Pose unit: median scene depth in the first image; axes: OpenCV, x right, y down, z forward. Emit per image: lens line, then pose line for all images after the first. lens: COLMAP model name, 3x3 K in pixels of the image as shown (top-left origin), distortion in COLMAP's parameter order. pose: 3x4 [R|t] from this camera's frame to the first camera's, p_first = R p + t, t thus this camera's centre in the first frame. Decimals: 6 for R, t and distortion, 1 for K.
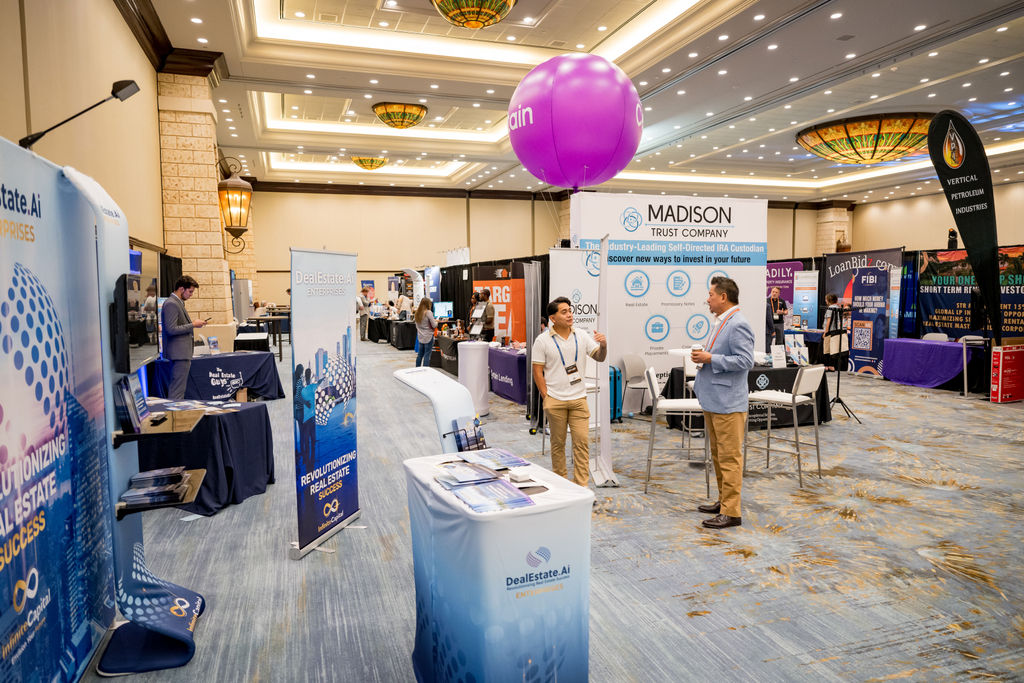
lens RADIAL K [[677.3, 0, 512.0], [0, 677.3, 341.5], [0, 0, 1]] dist [-0.002817, -0.001159]
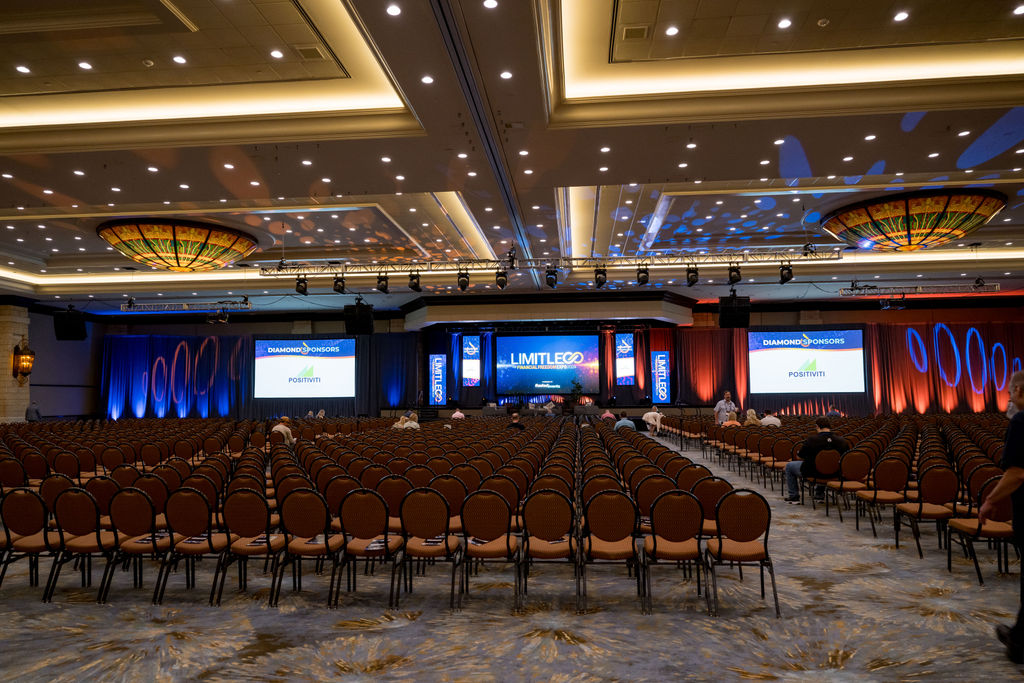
lens RADIAL K [[677.3, 0, 512.0], [0, 677.3, 341.5], [0, 0, 1]] dist [-0.002817, -0.001159]
pose [[0.421704, 0.095292, 0.901712, -0.259378], [0.075615, 0.987302, -0.139700, -0.009967], [-0.903575, 0.127096, 0.409144, 0.500496]]
